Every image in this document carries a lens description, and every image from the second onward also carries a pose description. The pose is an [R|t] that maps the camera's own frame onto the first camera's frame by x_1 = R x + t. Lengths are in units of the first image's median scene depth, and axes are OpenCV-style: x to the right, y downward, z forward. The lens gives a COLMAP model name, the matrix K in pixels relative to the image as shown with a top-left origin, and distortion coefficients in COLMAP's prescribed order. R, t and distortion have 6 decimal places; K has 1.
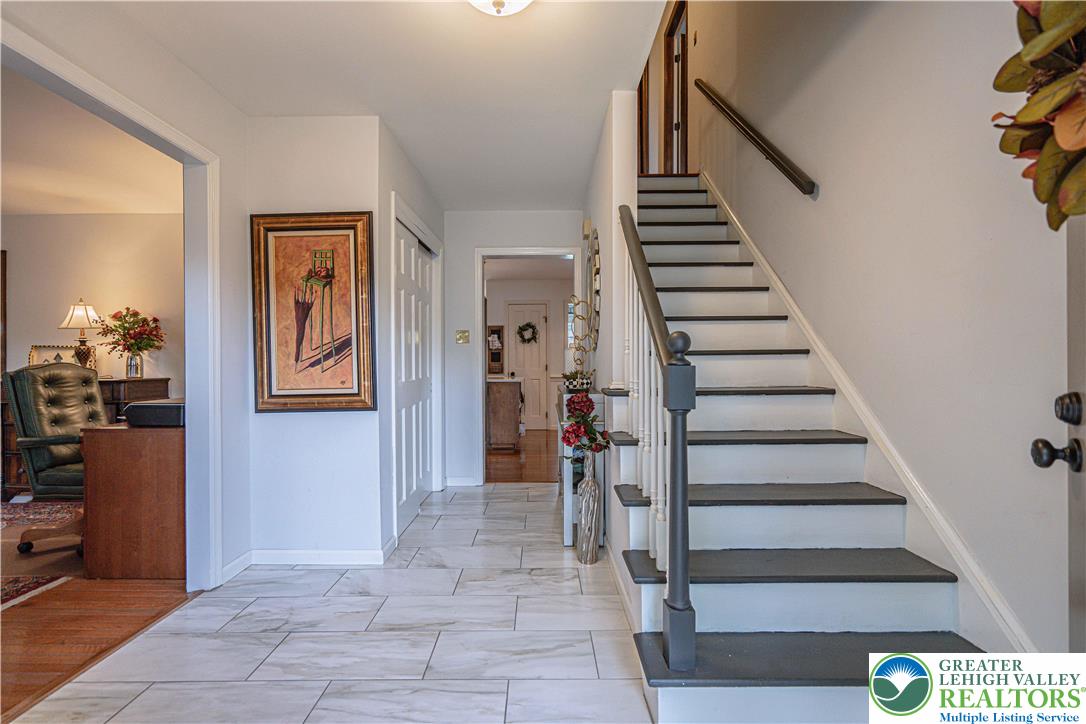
lens RADIAL K [[511.3, 0, 543.0], [0, 511.3, 362.0], [0, 0, 1]] dist [0.001760, 0.000740]
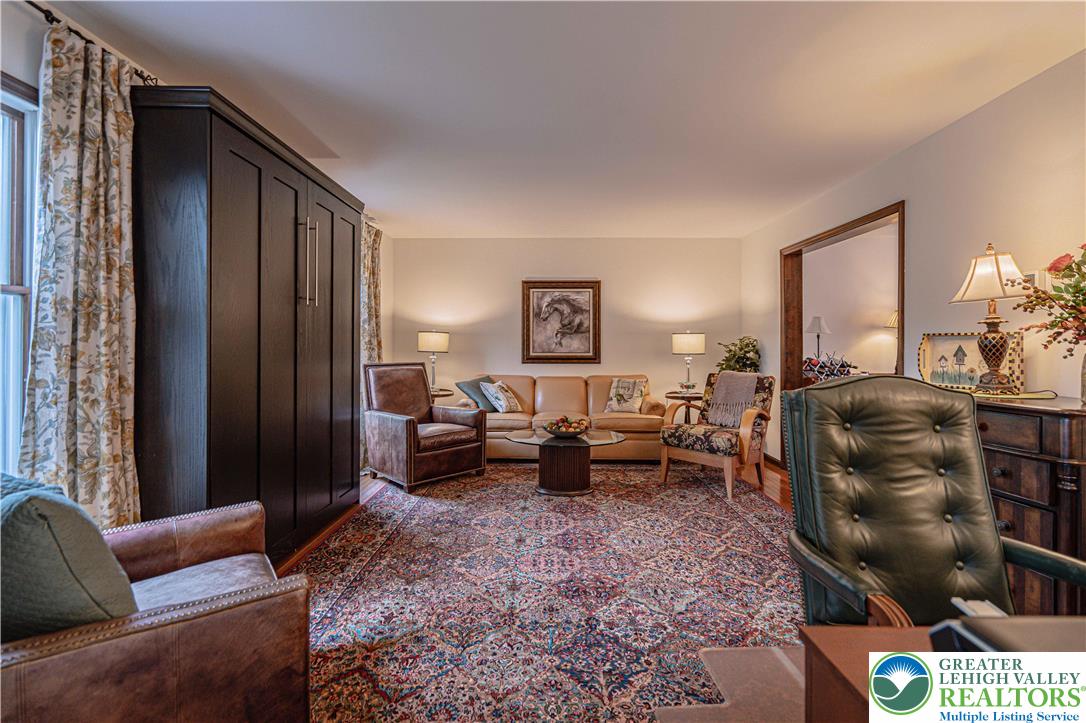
lens RADIAL K [[494.7, 0, 548.4], [0, 494.7, 345.1], [0, 0, 1]] dist [-0.000594, 0.000114]
pose [[0.000404, 0.005253, -0.999986, -0.391505], [0.001800, 0.999985, 0.005254, -0.022429], [0.999998, -0.001802, 0.000394, 0.544550]]
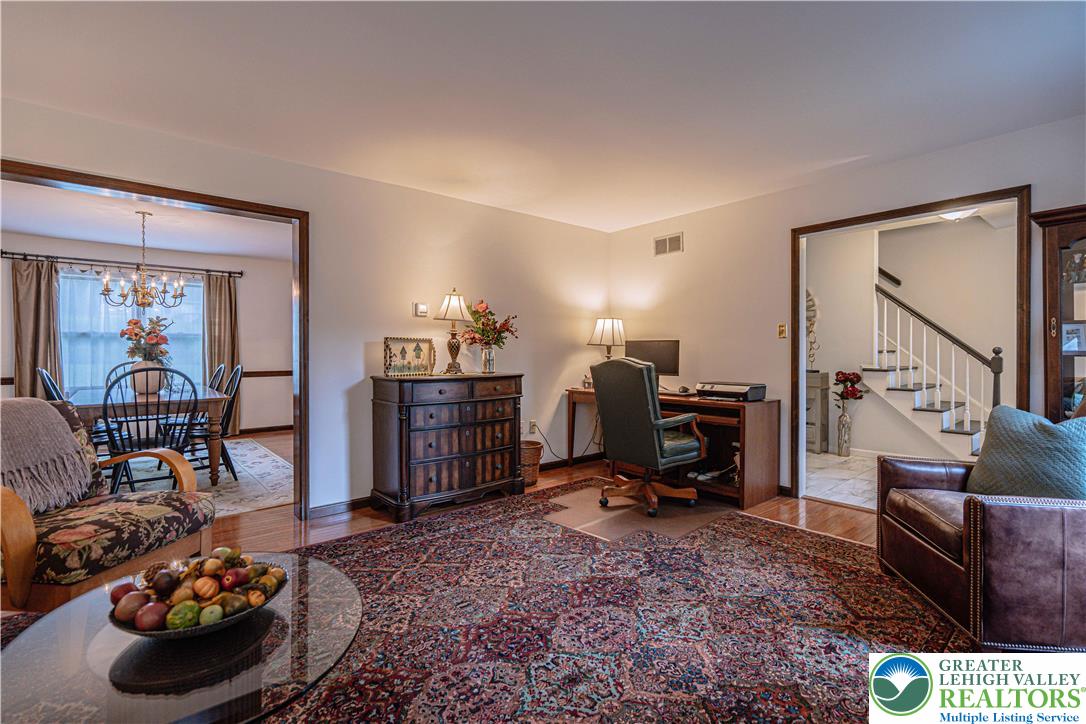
lens RADIAL K [[501.8, 0, 535.8], [0, 501.8, 358.3], [0, 0, 1]] dist [-0.001238, 0.000066]
pose [[0.763778, -0.001976, 0.645476, -1.372055], [-0.006476, 0.999922, 0.010724, -0.007925], [-0.645447, -0.012371, 0.763705, 0.216434]]
